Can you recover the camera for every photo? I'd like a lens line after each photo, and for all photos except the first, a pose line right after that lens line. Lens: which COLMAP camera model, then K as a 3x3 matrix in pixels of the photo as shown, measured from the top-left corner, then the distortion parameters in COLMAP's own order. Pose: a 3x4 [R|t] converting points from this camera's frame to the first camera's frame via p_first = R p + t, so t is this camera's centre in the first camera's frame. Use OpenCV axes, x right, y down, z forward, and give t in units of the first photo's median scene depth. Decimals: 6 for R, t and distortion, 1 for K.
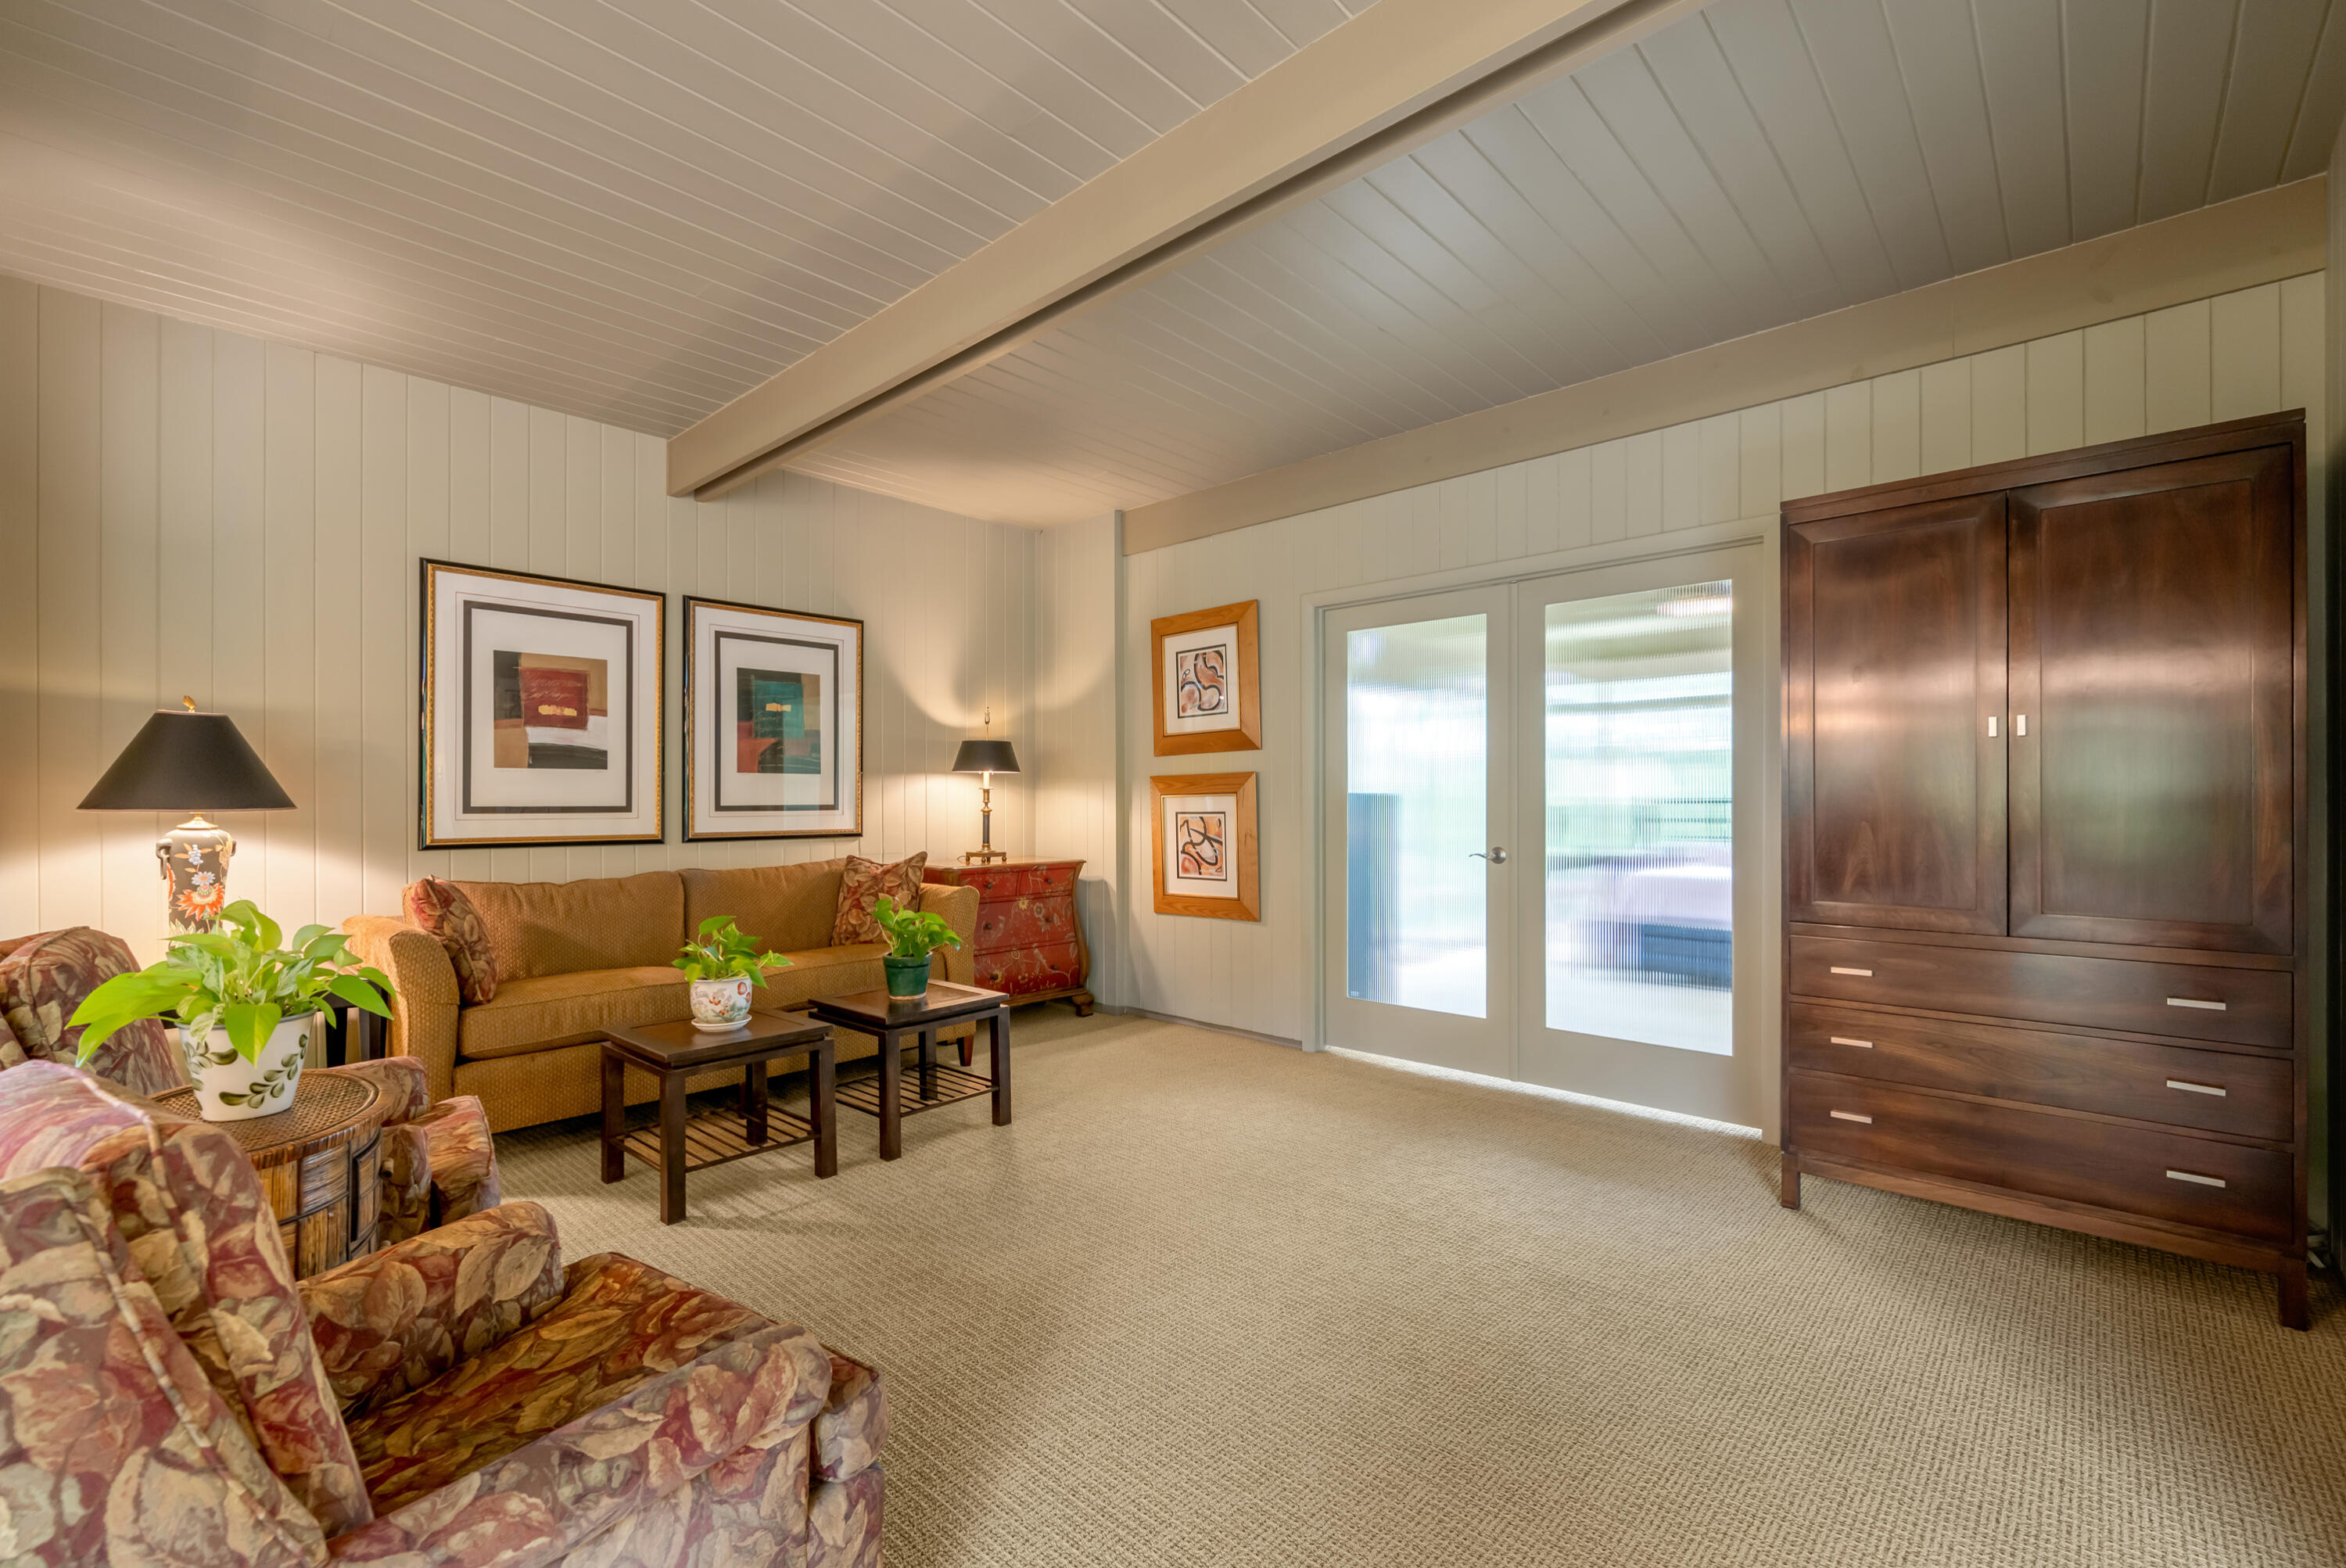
lens RADIAL K [[1015.4, 0, 1161.1], [0, 1015.4, 789.2], [0, 0, 1]] dist [-0.001322, 0.000053]
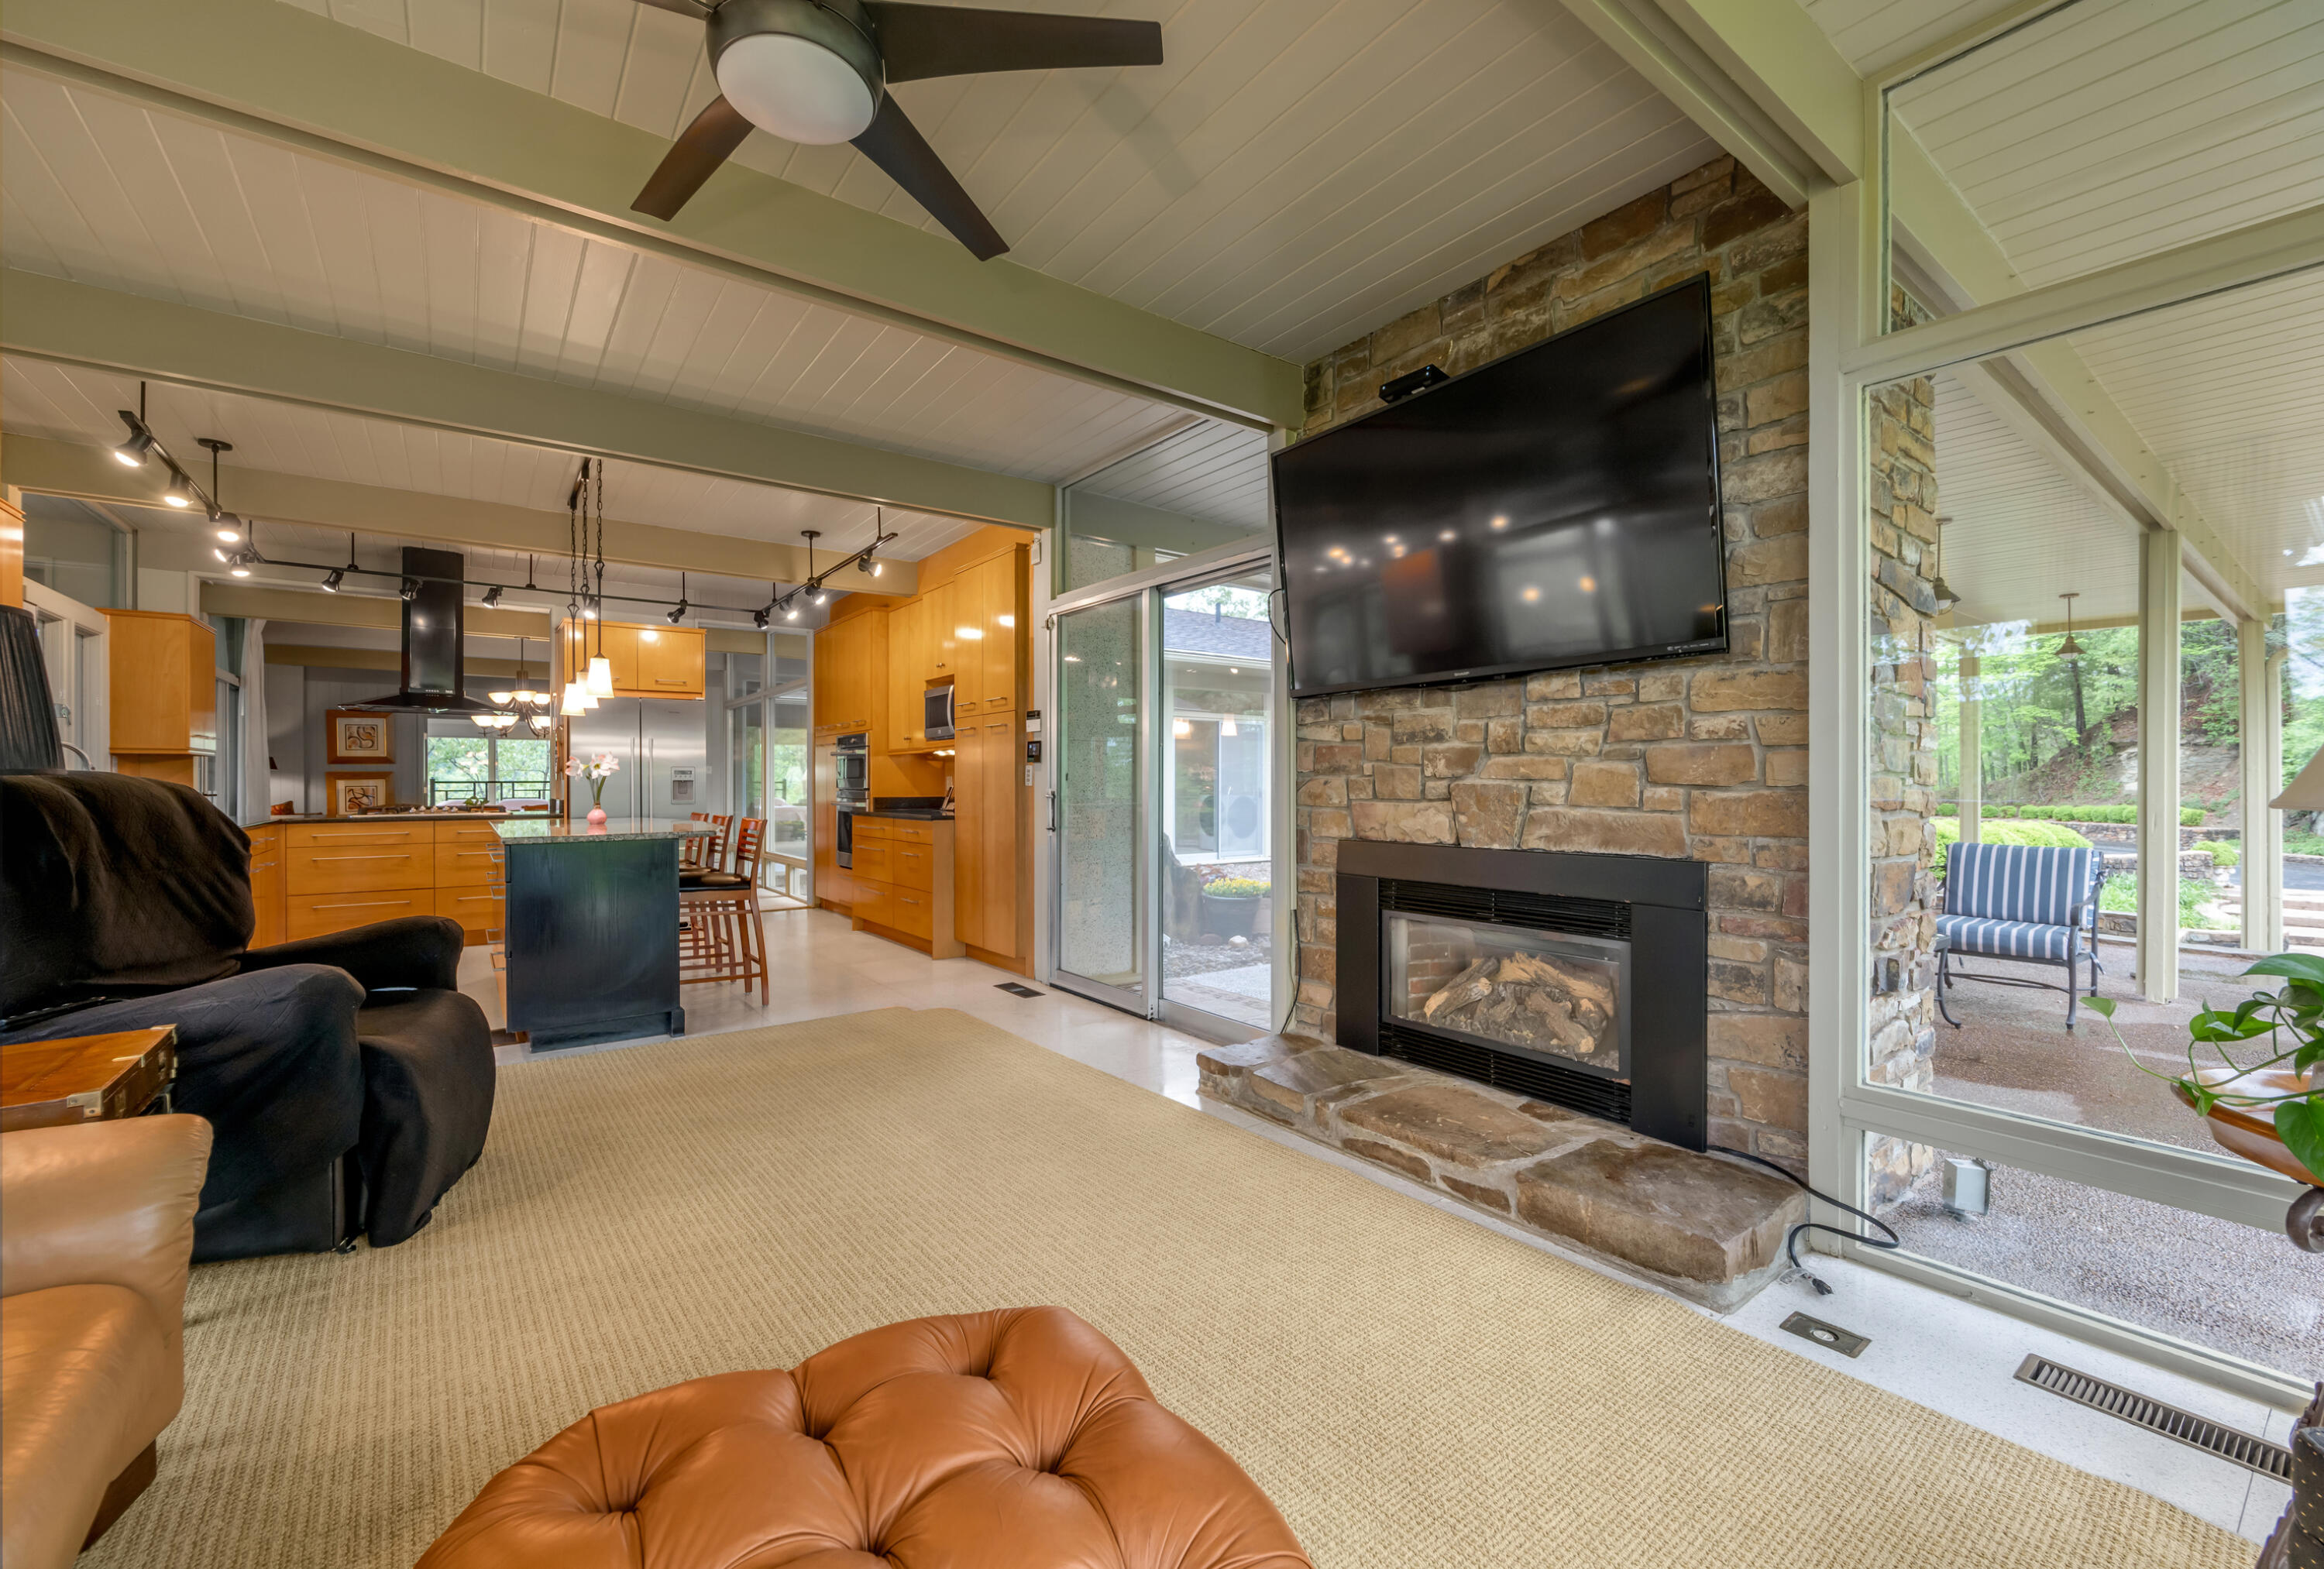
lens RADIAL K [[952.4, 0, 1165.2], [0, 952.4, 783.2], [0, 0, 1]] dist [-0.004727, -0.000266]
pose [[0.203452, 0.010982, 0.979023, -1.978181], [-0.006259, 0.999931, -0.009916, 0.027069], [-0.979065, -0.004110, 0.203506, -1.589602]]
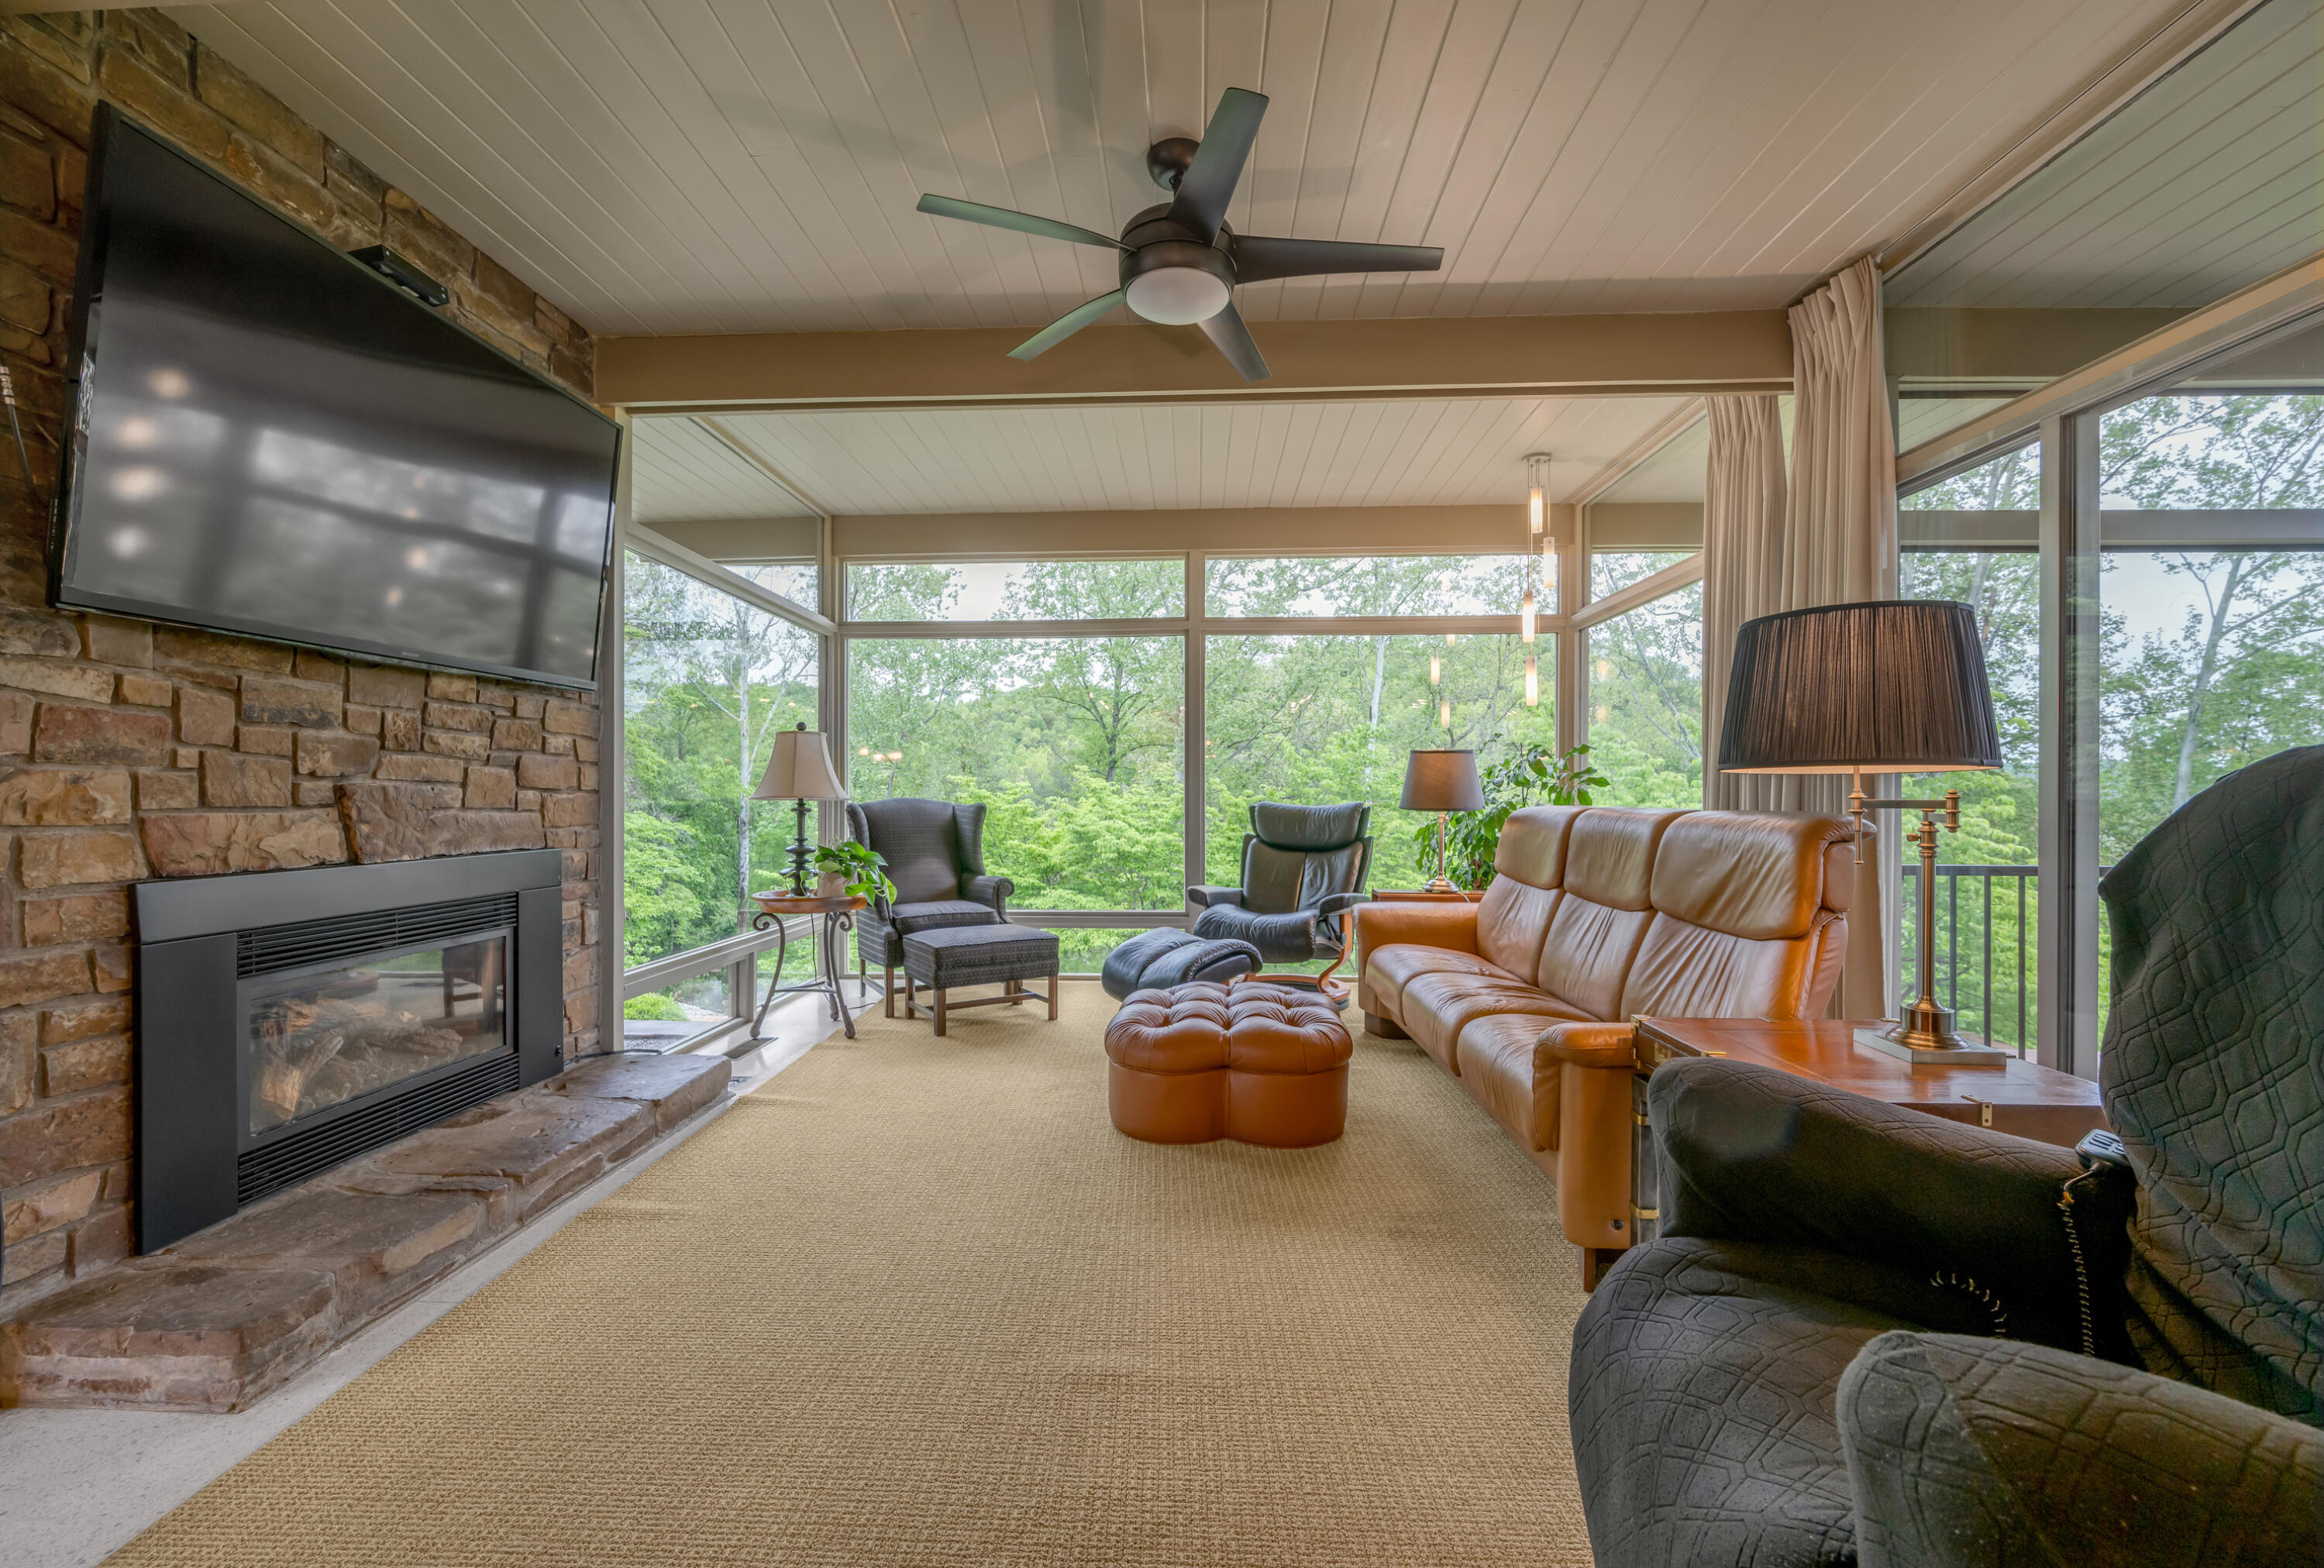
lens RADIAL K [[942.7, 0, 1167.5], [0, 942.7, 796.1], [0, 0, 1]] dist [-0.002339, -0.000086]
pose [[-0.763142, 0.011276, -0.646132, -1.345949], [0.011945, 0.999923, 0.003342, 0.029218], [0.646120, -0.005168, -0.763218, -1.018997]]
